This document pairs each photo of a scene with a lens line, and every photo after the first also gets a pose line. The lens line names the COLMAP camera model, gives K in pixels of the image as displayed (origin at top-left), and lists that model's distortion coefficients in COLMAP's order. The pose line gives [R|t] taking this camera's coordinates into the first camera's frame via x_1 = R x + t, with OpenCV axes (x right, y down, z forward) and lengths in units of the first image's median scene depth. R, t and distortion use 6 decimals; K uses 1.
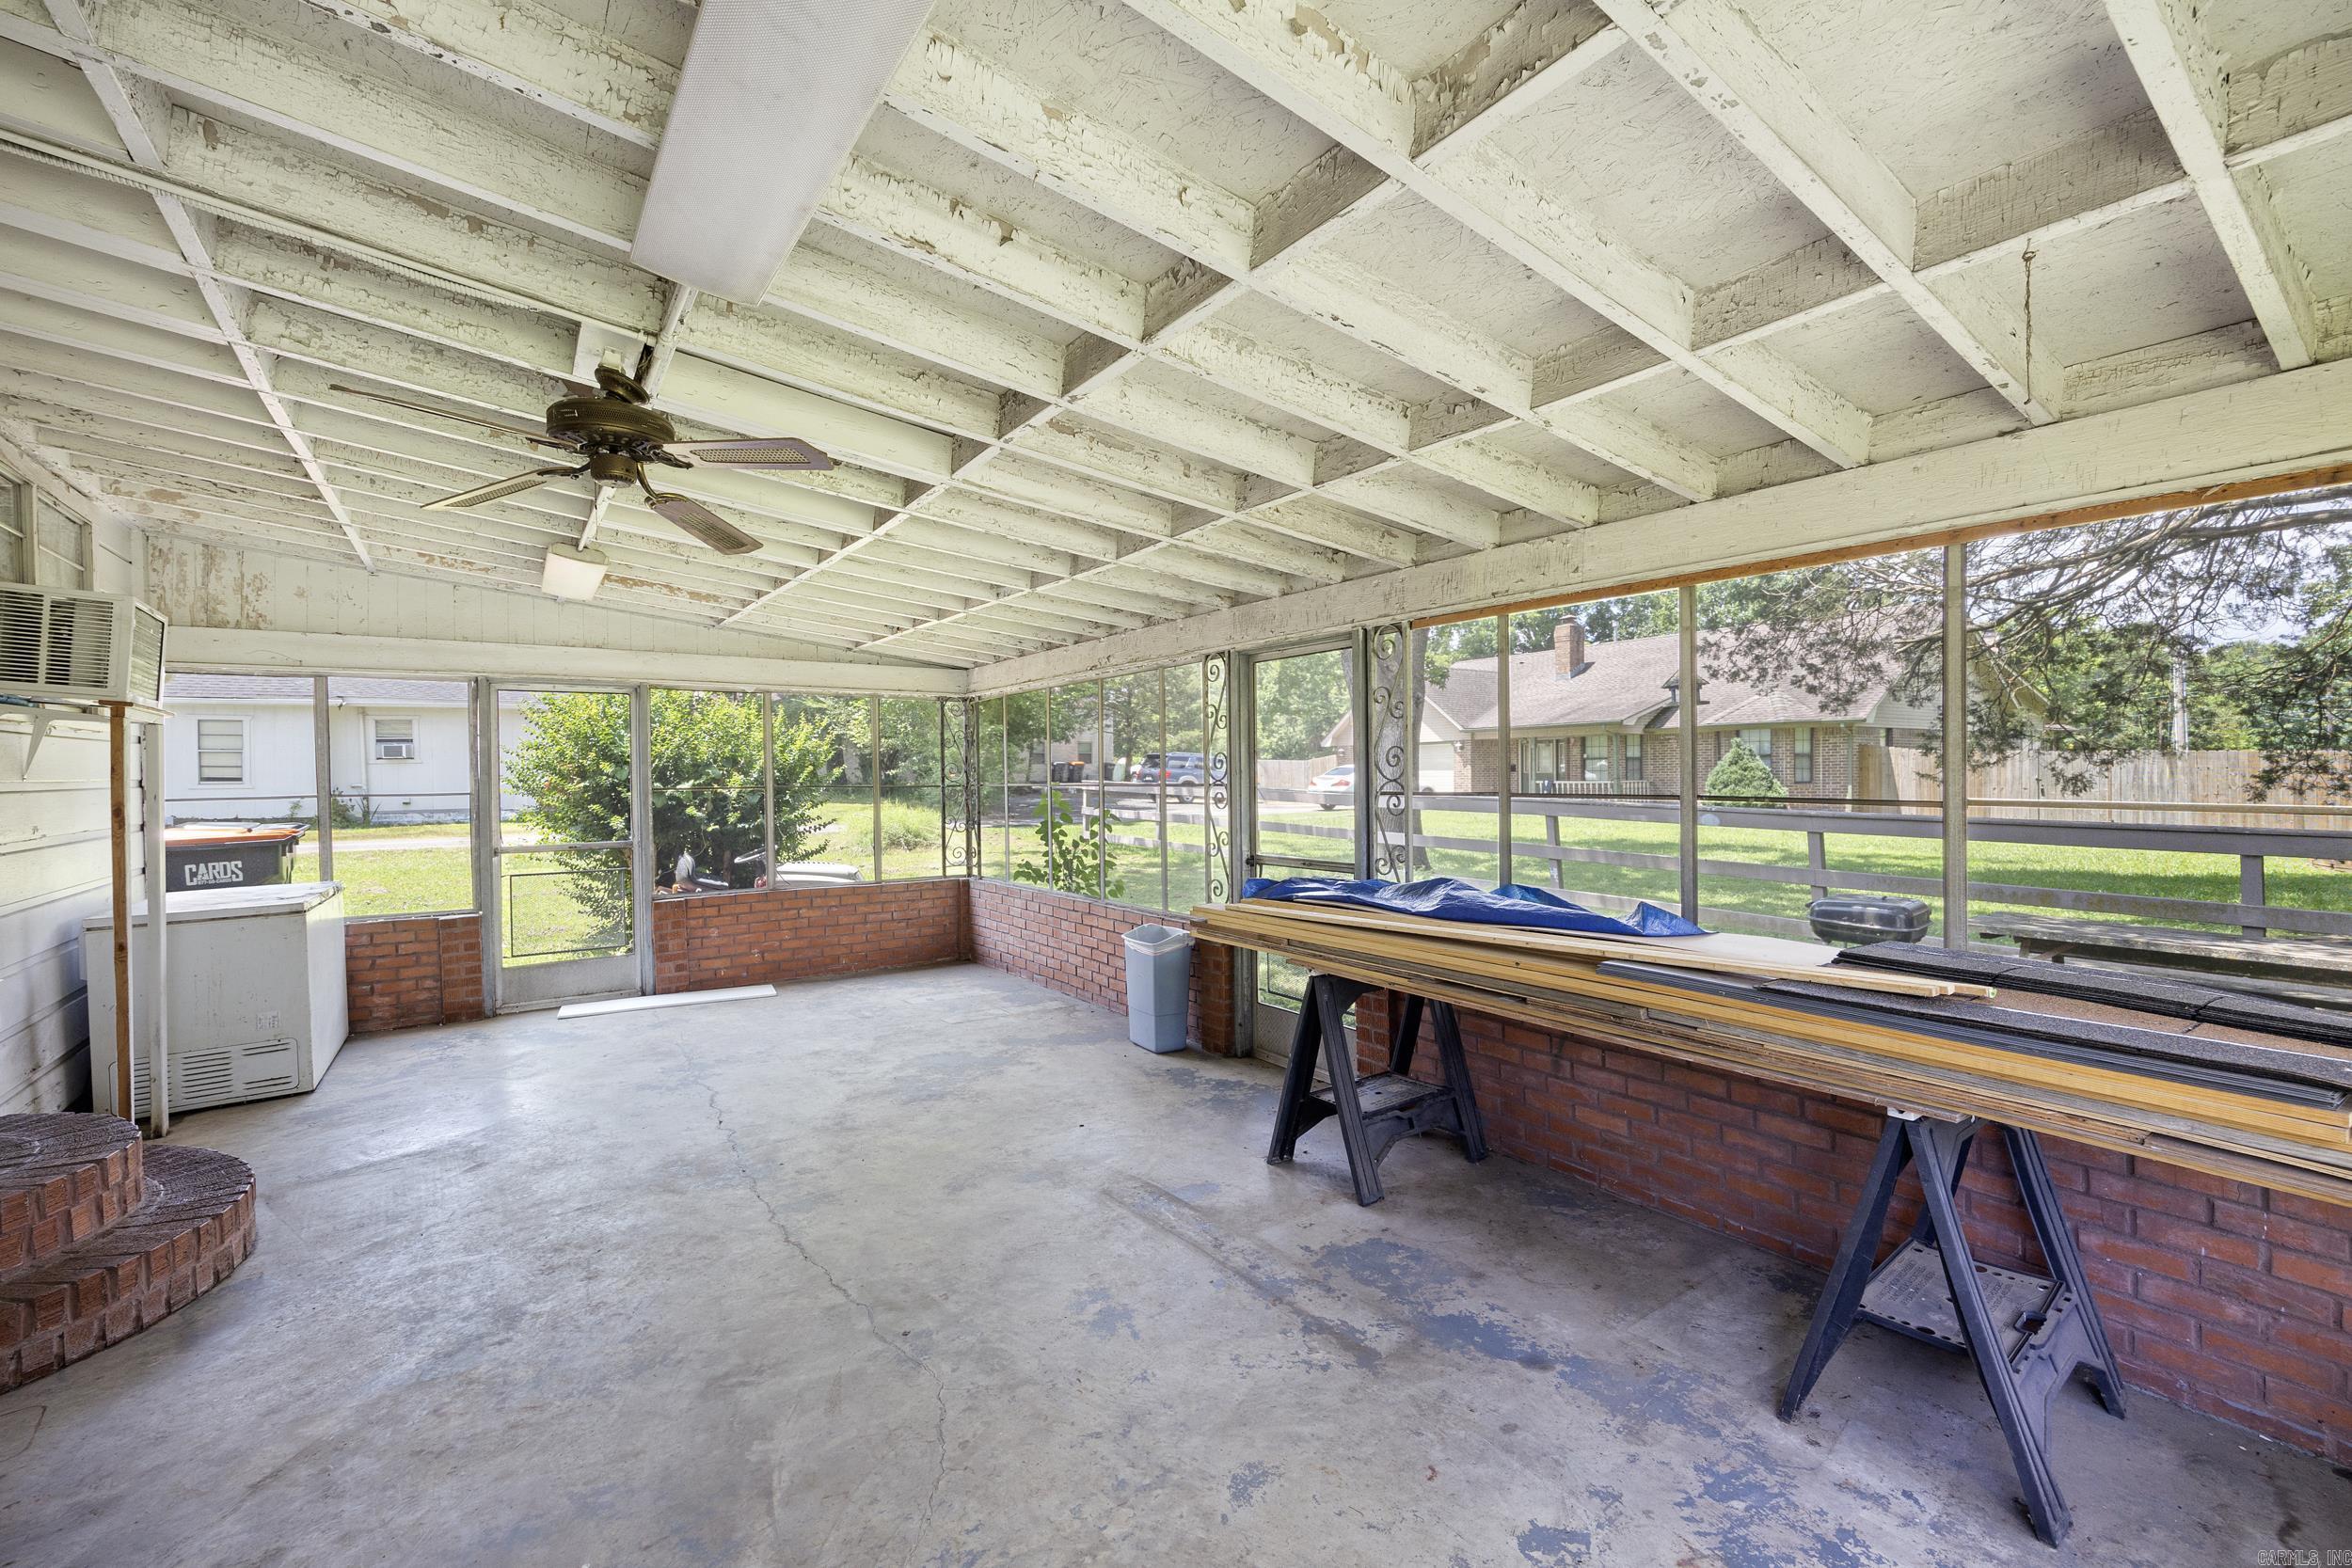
lens RADIAL K [[948.9, 0, 1168.8], [0, 948.9, 774.5], [0, 0, 1]] dist [-0.000257, 0.000018]
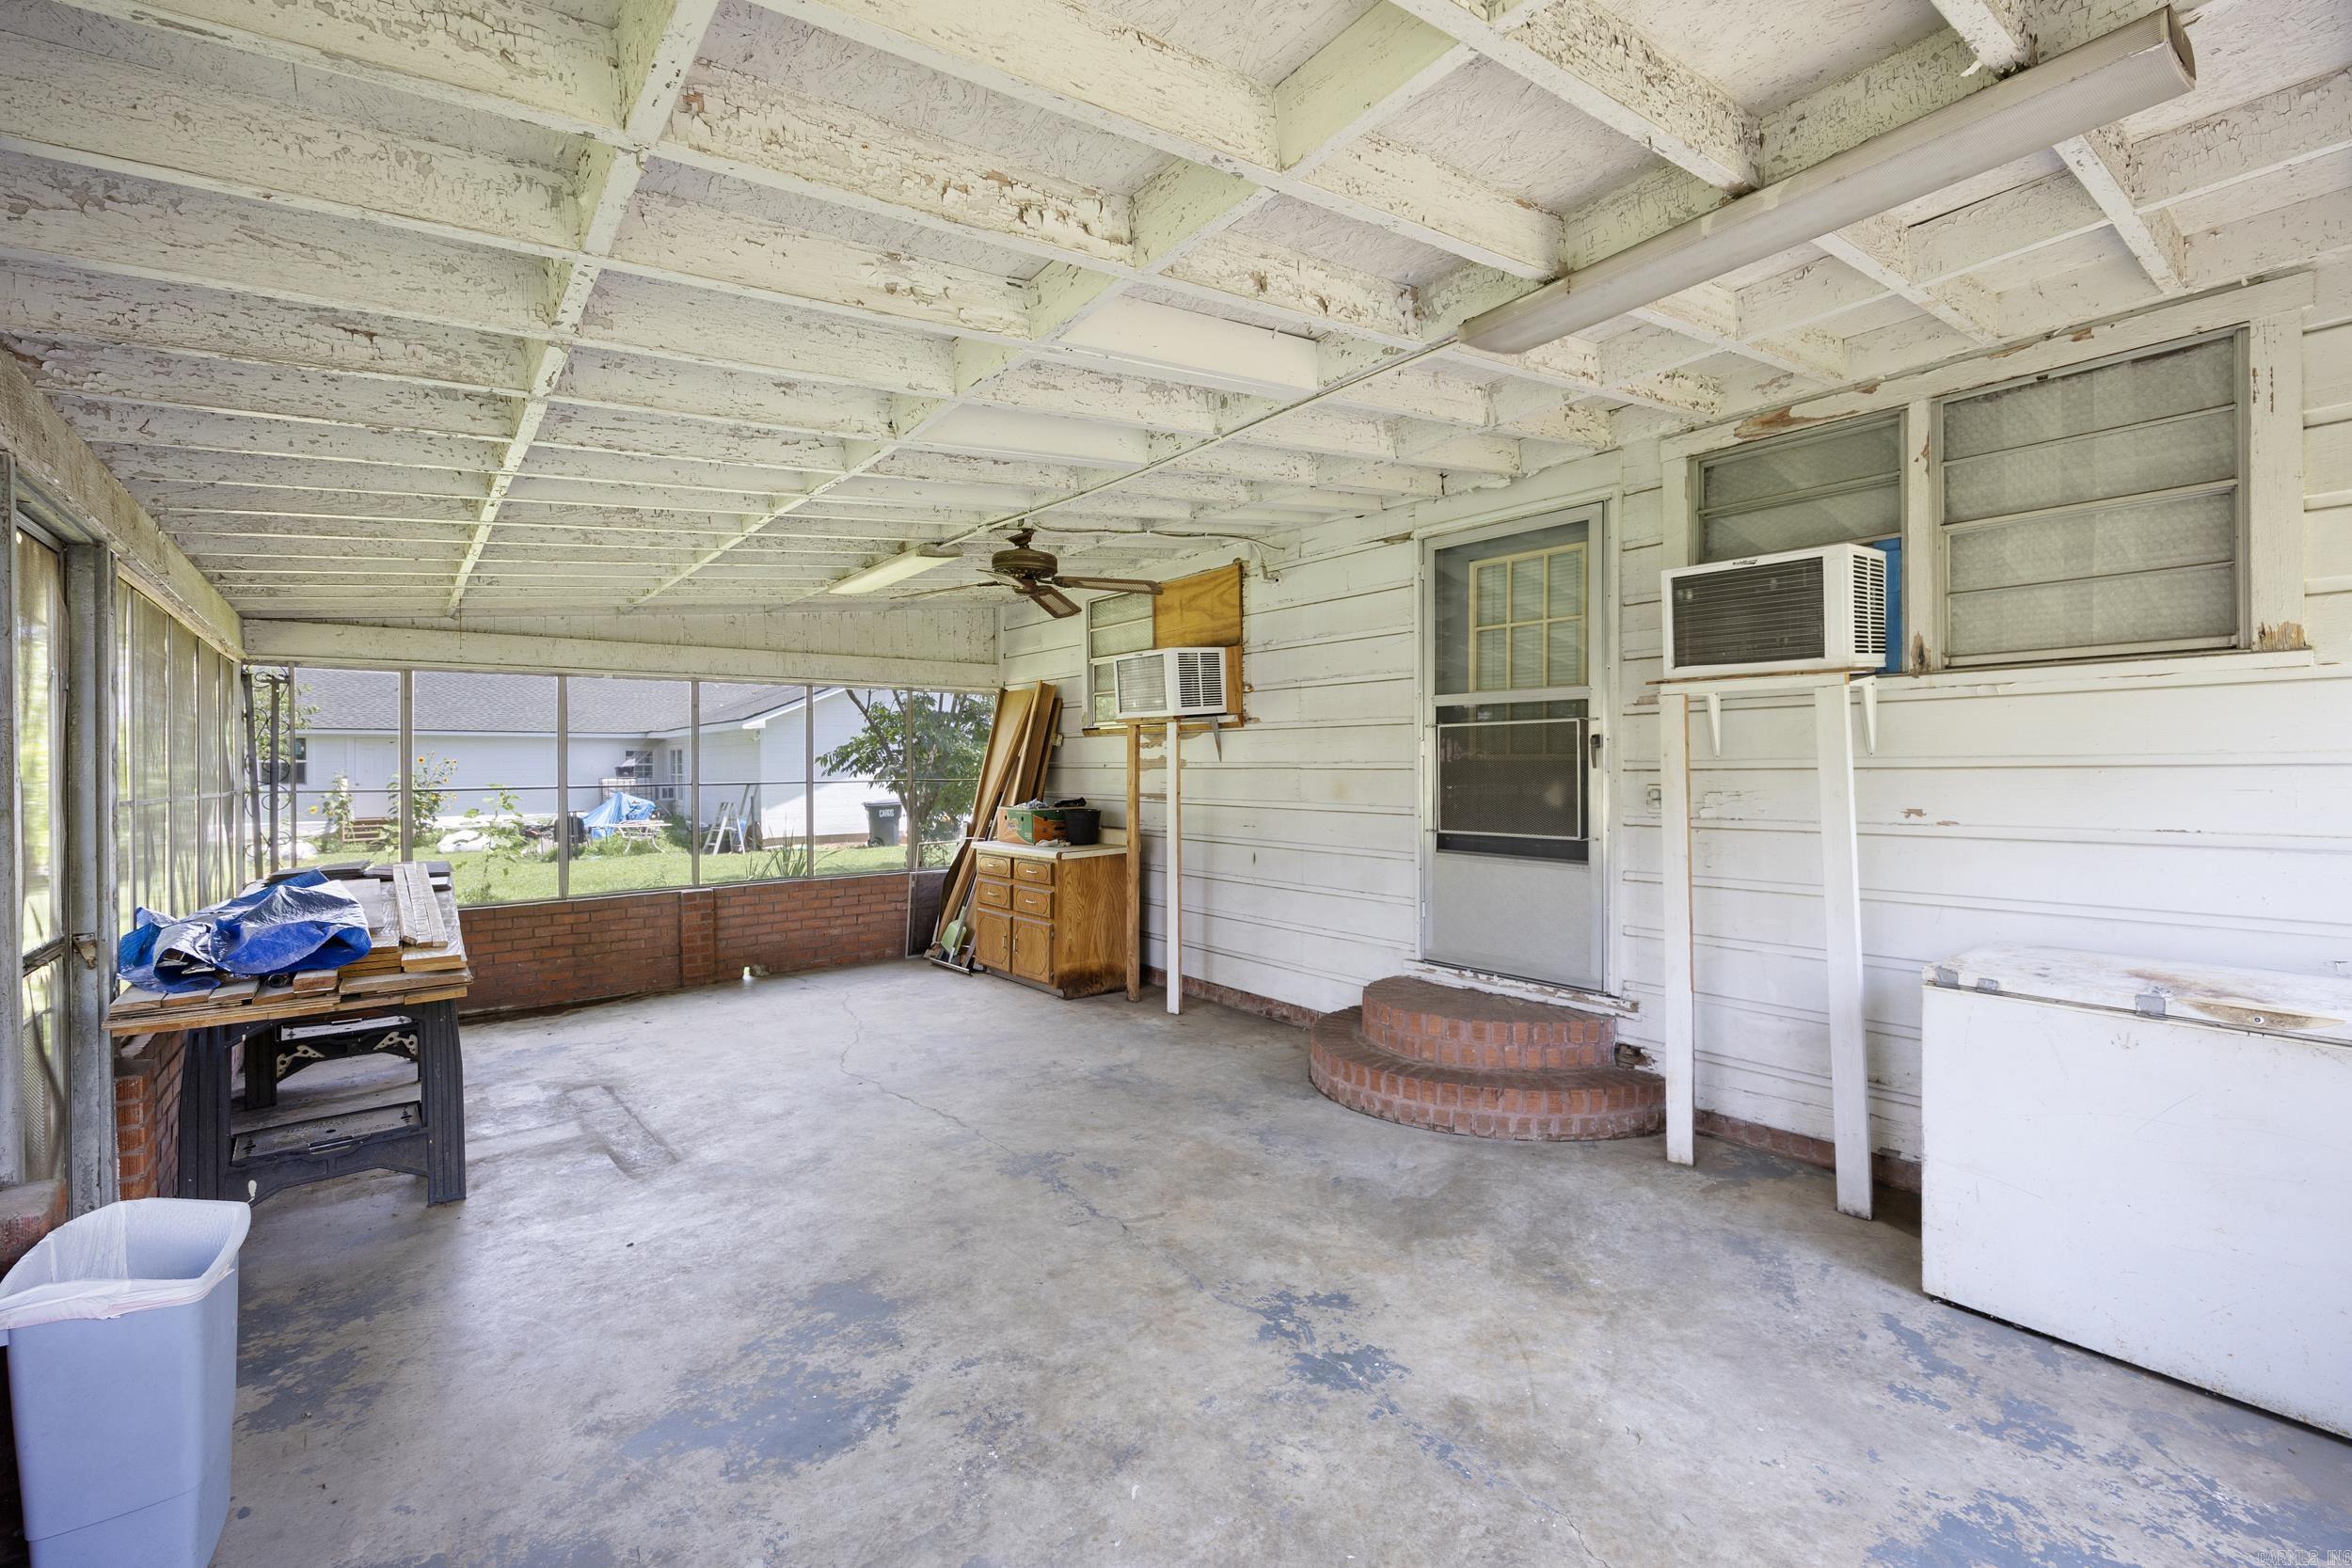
lens RADIAL K [[948.9, 0, 1168.8], [0, 948.9, 774.5], [0, 0, 1]] dist [-0.000257, 0.000018]
pose [[-0.997645, 0.016365, -0.066614, -0.434755], [0.015831, 0.999838, 0.008539, 0.003619], [0.066743, 0.007464, -0.997742, 1.640955]]
